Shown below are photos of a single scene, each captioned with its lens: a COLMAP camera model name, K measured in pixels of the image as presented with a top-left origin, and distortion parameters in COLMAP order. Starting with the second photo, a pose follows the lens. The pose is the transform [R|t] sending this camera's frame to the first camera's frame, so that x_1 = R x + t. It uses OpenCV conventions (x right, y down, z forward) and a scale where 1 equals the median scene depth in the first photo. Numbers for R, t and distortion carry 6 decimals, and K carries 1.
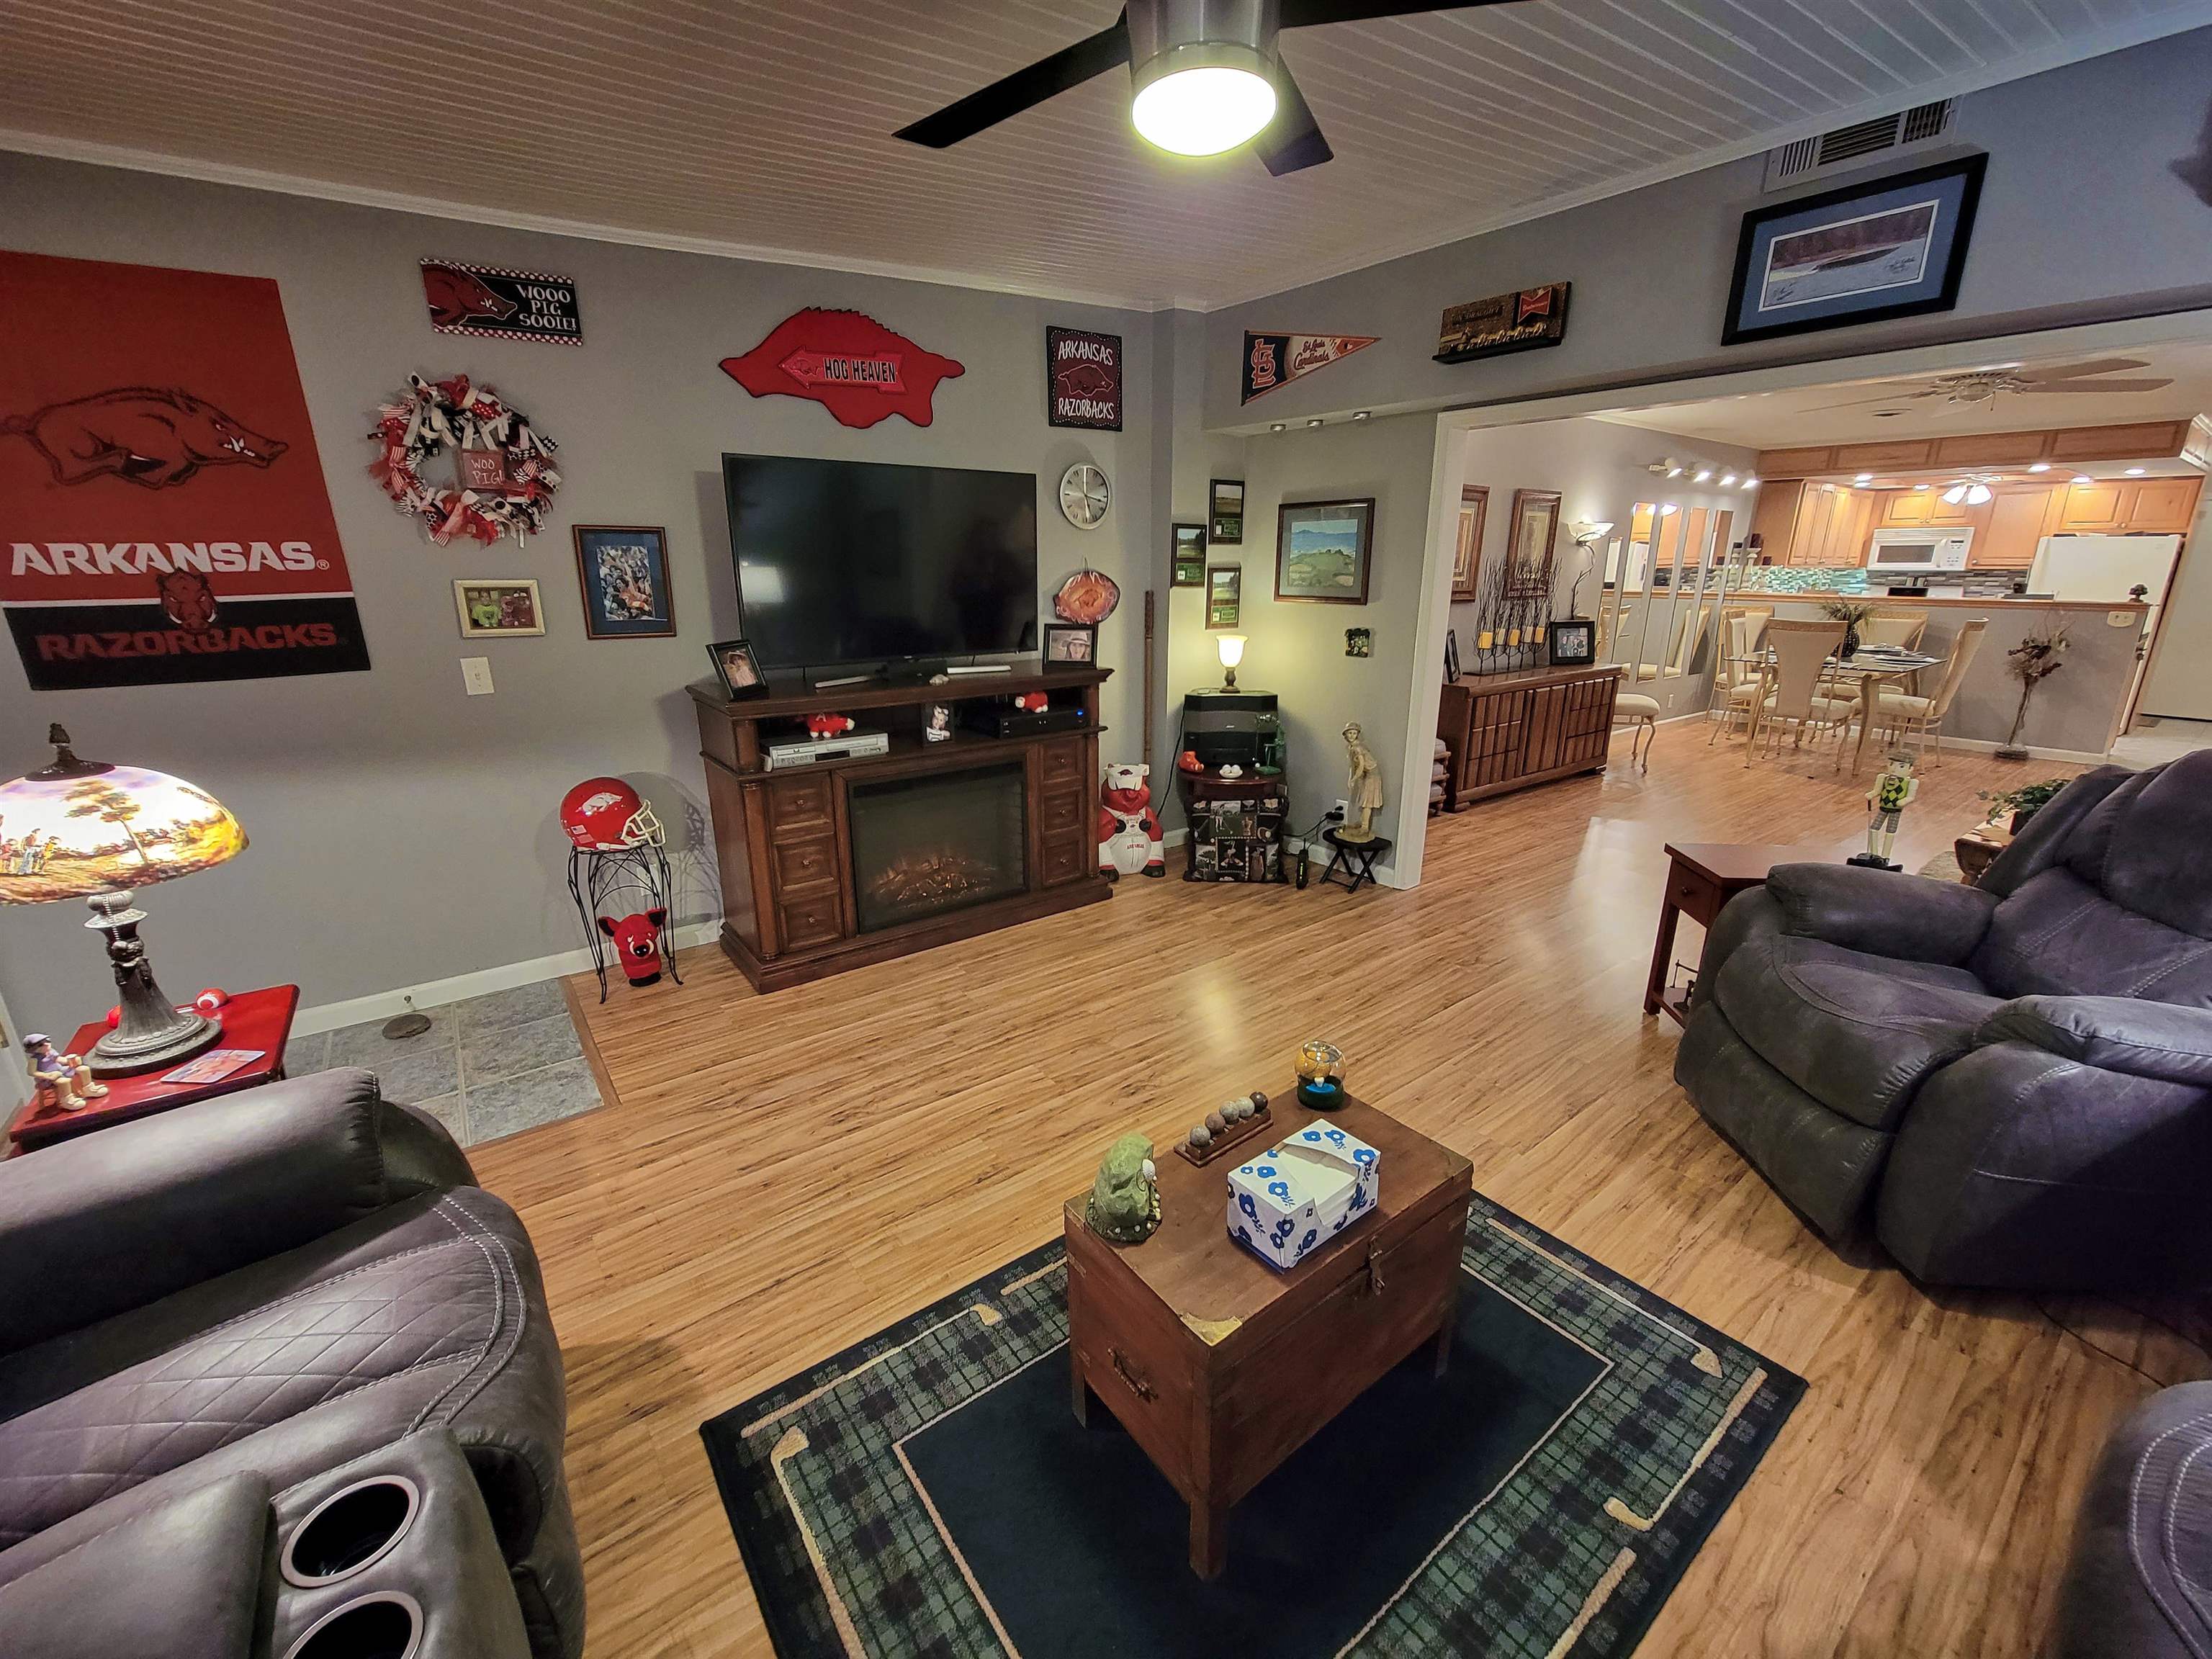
lens RADIAL K [[900.7, 0, 1104.1], [0, 900.7, 827.1], [0, 0, 1]] dist [-0.003250, -0.001628]
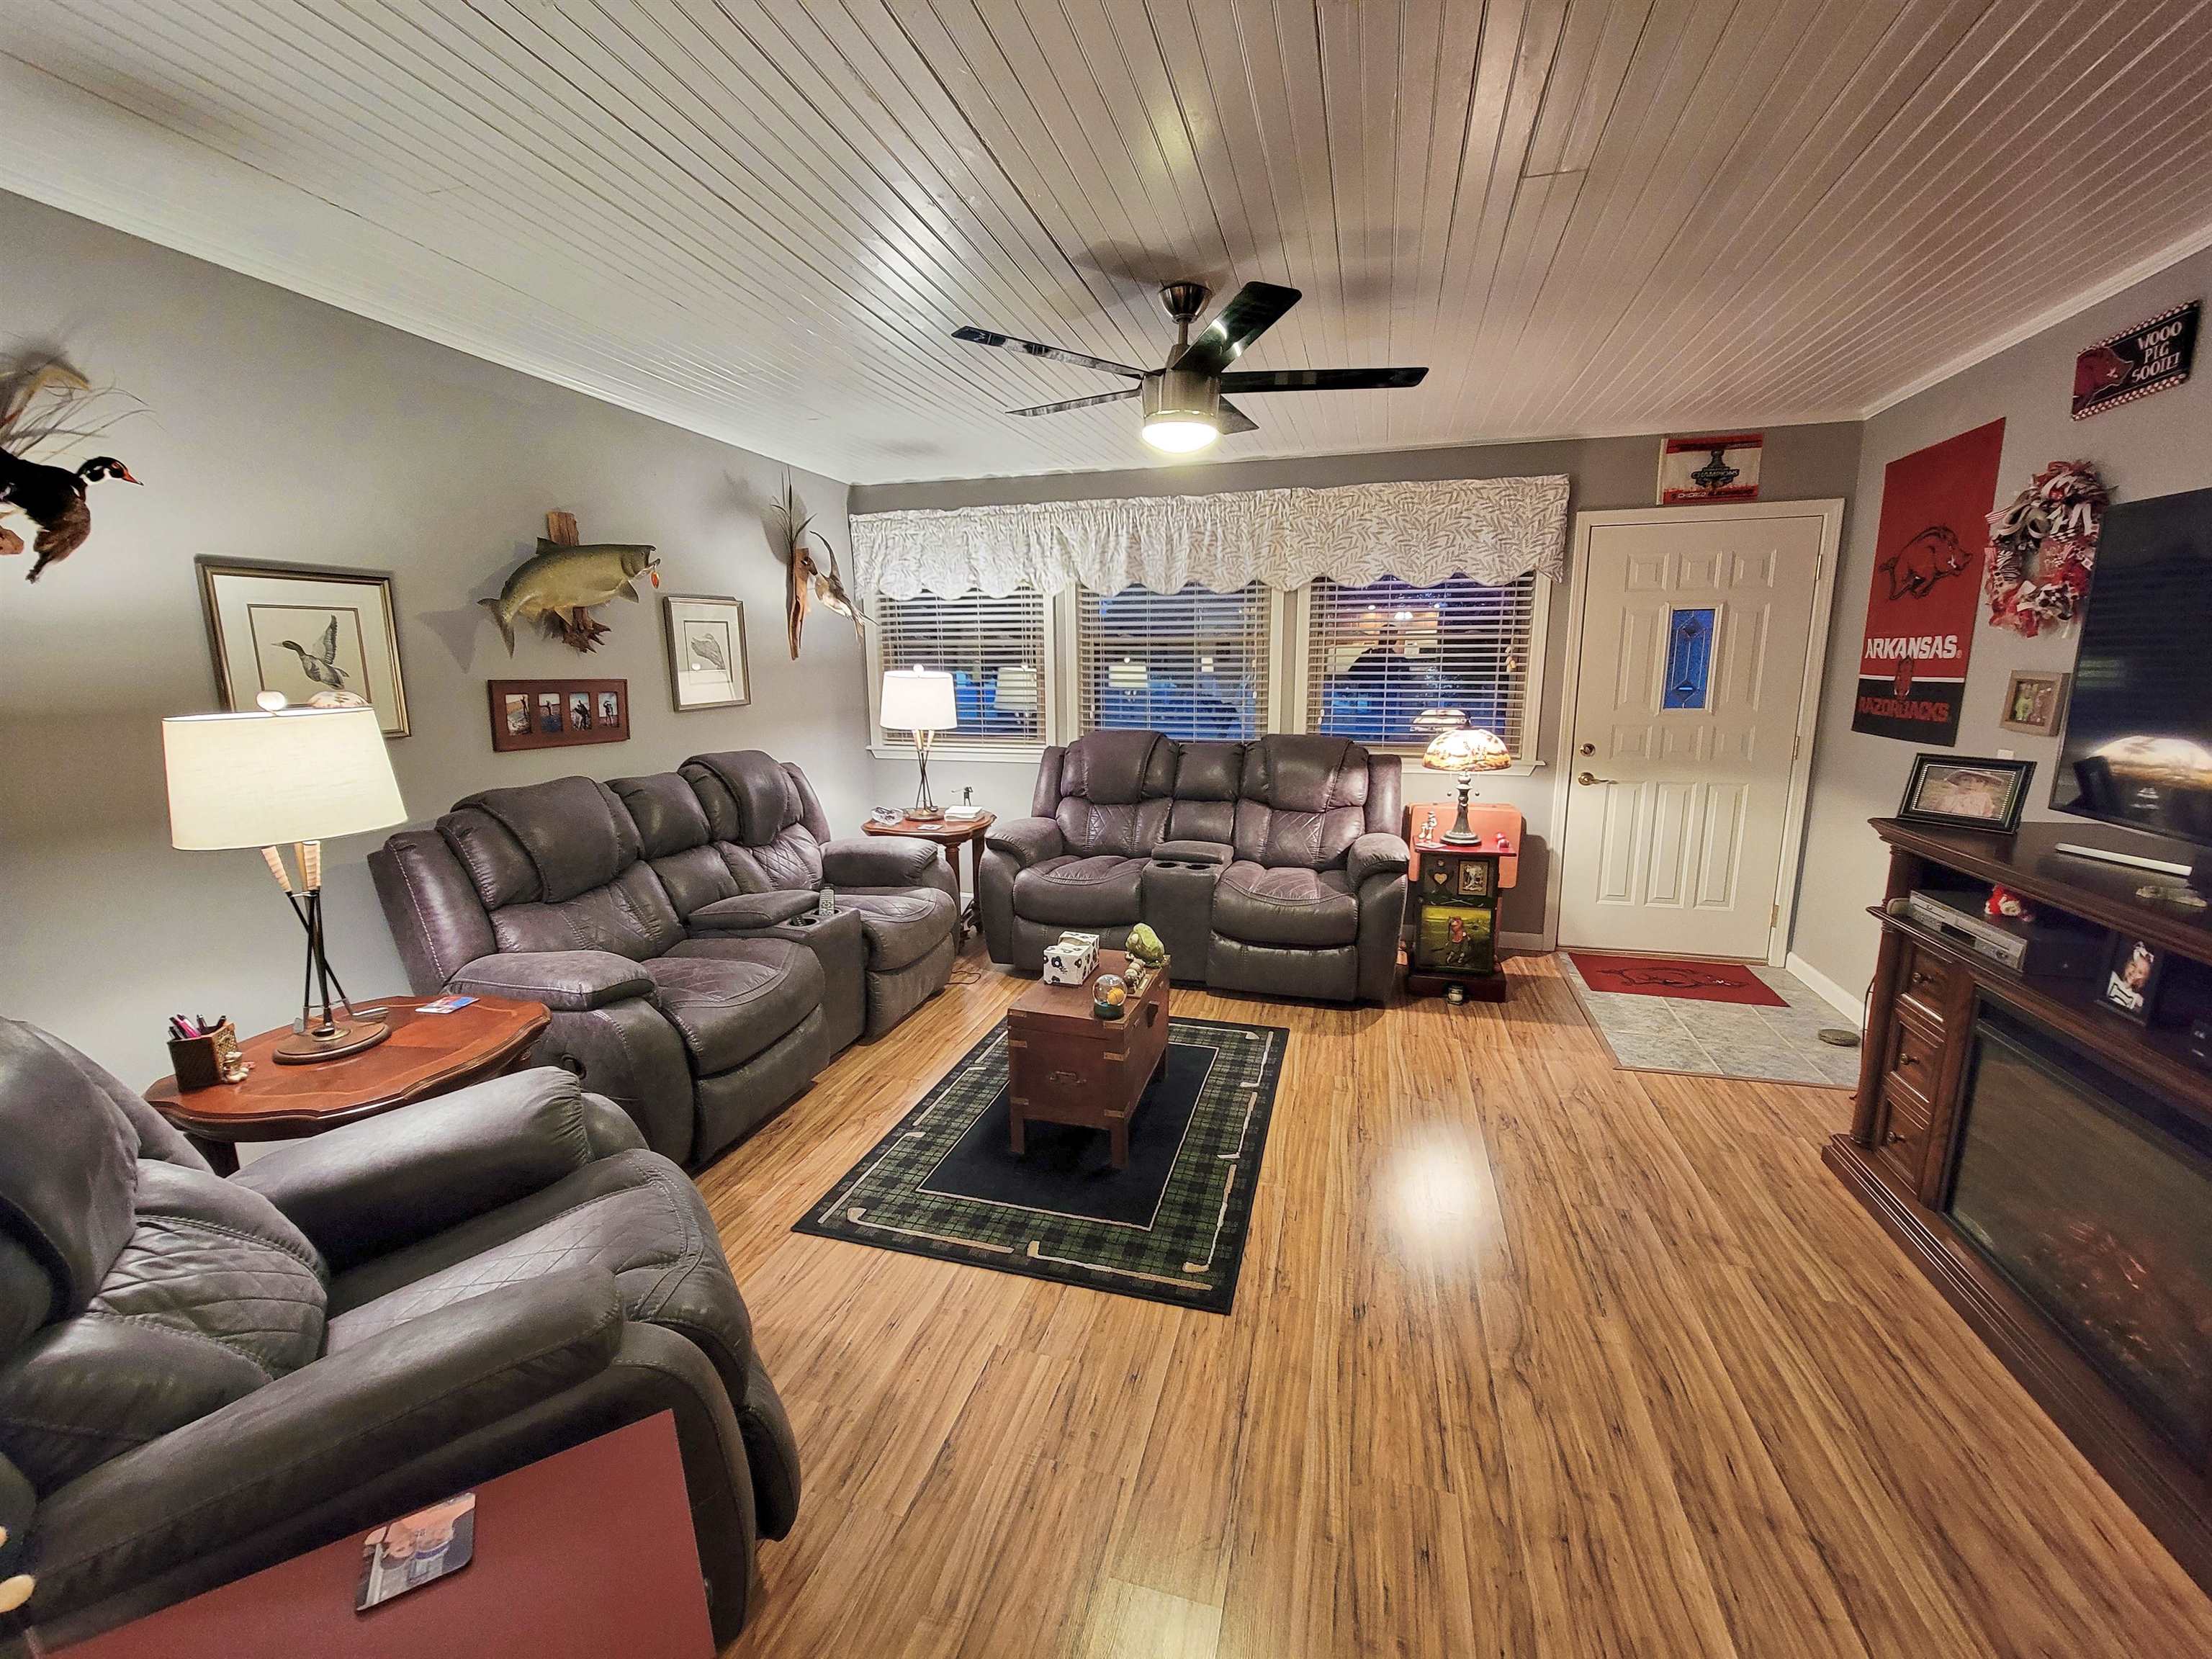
lens RADIAL K [[900.7, 0, 1104.1], [0, 900.7, 827.1], [0, 0, 1]] dist [-0.003250, -0.001628]
pose [[-0.799129, 0.123476, -0.588342, 0.593885], [-0.162007, 0.898236, 0.408565, -0.318765], [0.578918, 0.421812, -0.697803, 1.041508]]
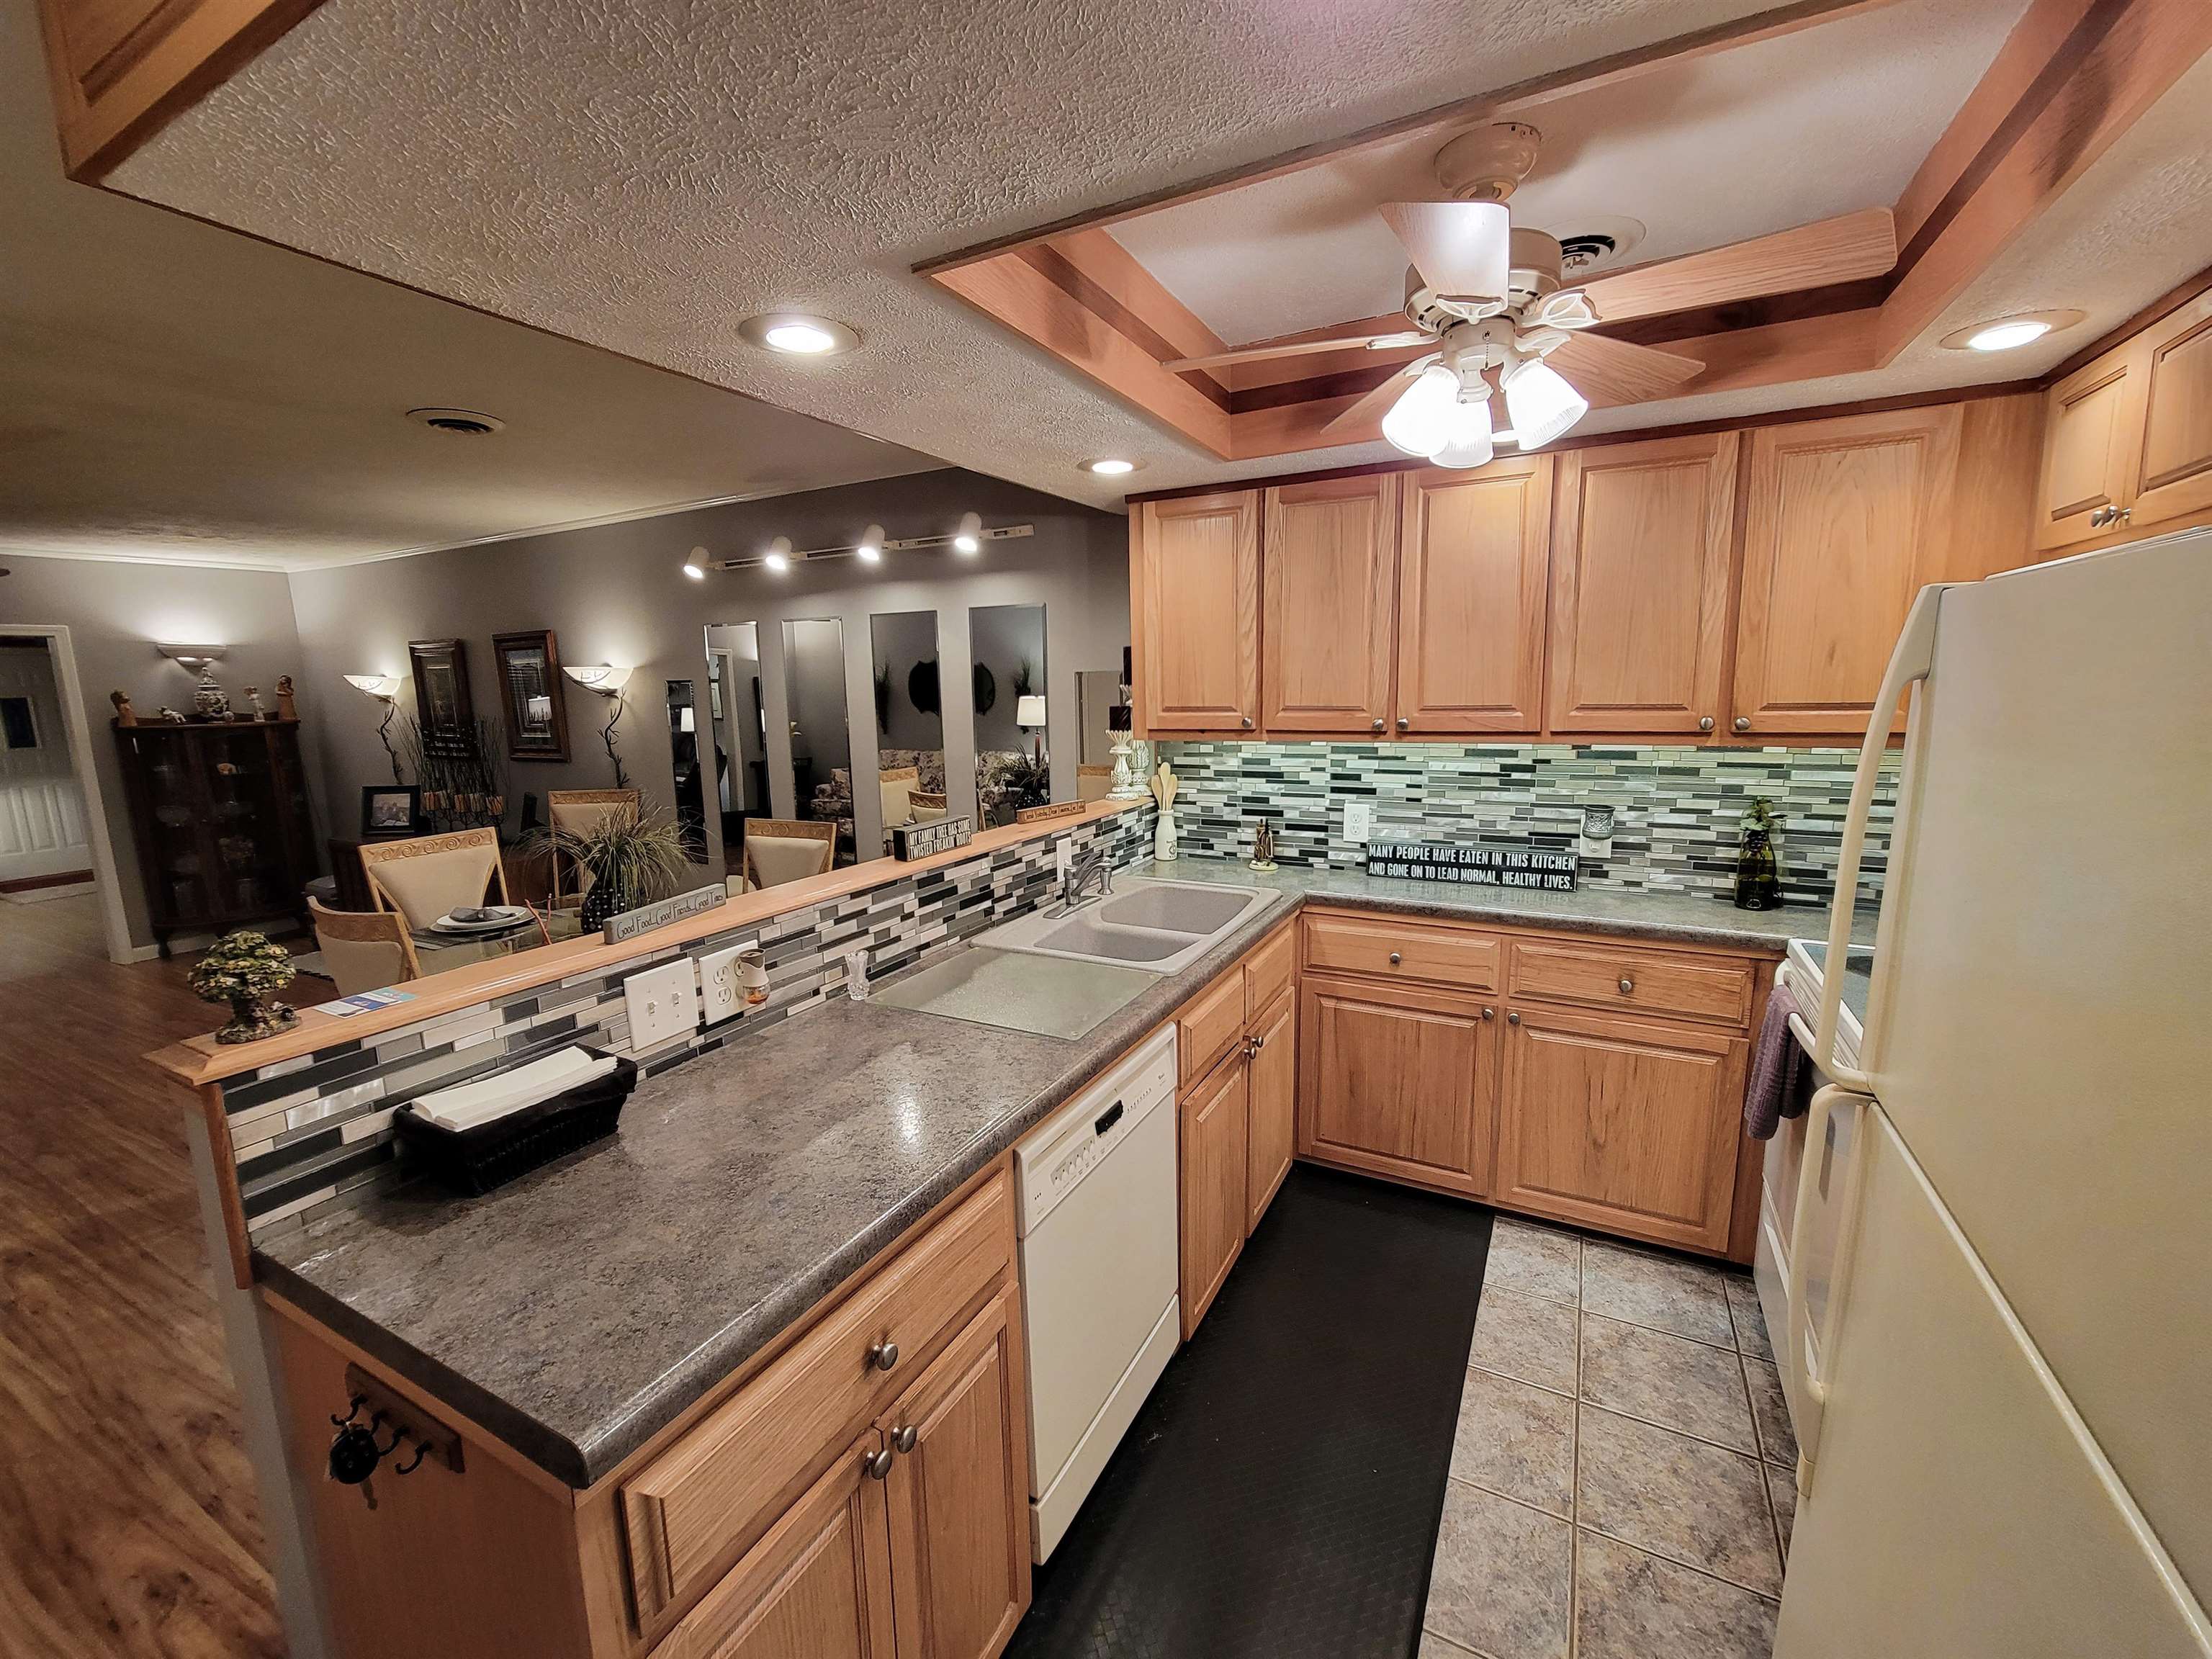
lens RADIAL K [[900.7, 0, 1104.1], [0, 900.7, 827.1], [0, 0, 1]] dist [-0.003250, -0.001628]
pose [[0.432395, 0.134959, -0.891527, 2.729664], [-0.236843, 0.971017, 0.032122, -0.661922], [0.870023, 0.197263, 0.451827, 2.099546]]
